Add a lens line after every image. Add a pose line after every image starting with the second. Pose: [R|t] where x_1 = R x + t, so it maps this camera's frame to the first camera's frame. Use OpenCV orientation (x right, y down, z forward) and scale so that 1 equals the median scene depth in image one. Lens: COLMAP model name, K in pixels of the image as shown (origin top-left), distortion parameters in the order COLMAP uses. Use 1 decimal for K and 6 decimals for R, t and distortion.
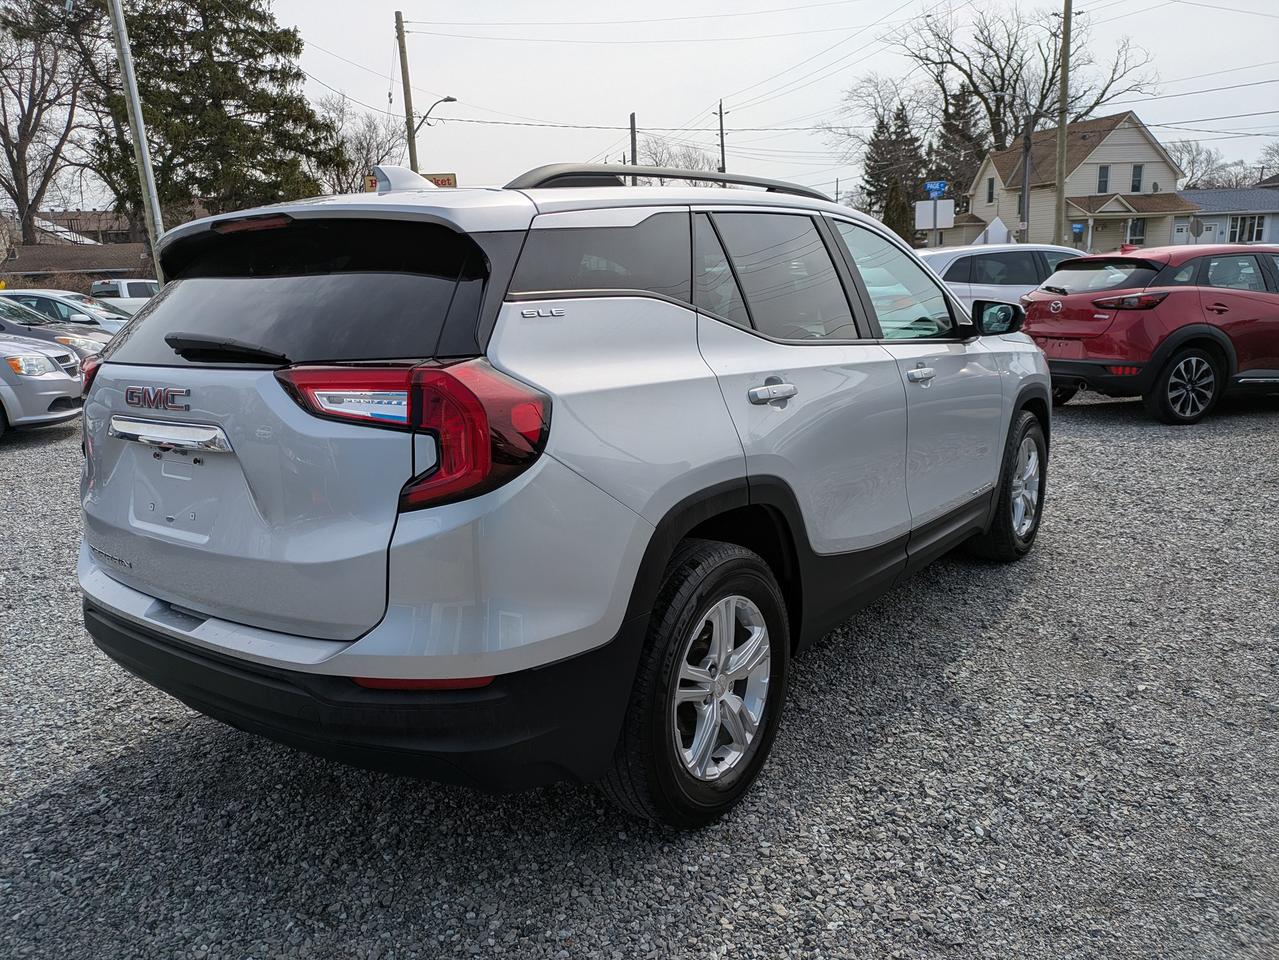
lens RADIAL K [[964.8, 0, 634.6], [0, 964.8, 486.9], [0, 0, 1]] dist [0.030712, -0.008252]
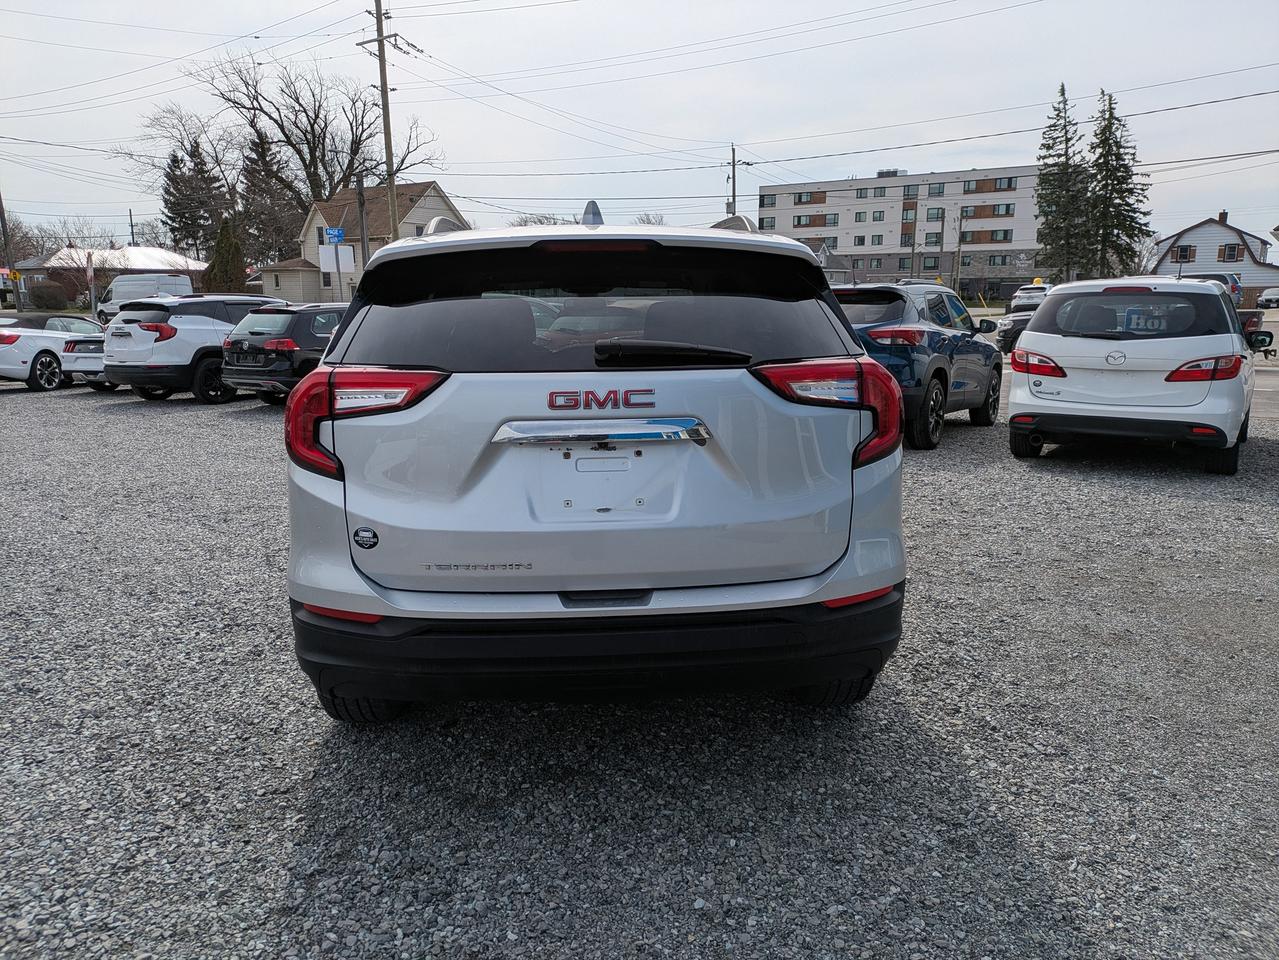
lens RADIAL K [[964.8, 0, 634.6], [0, 964.8, 486.9], [0, 0, 1]] dist [0.030712, -0.008252]
pose [[0.741210, -0.091324, 0.665033, -0.099092], [0.120986, 0.992653, 0.001469, 0.000855], [-0.660281, 0.079371, 0.746813, 0.013655]]
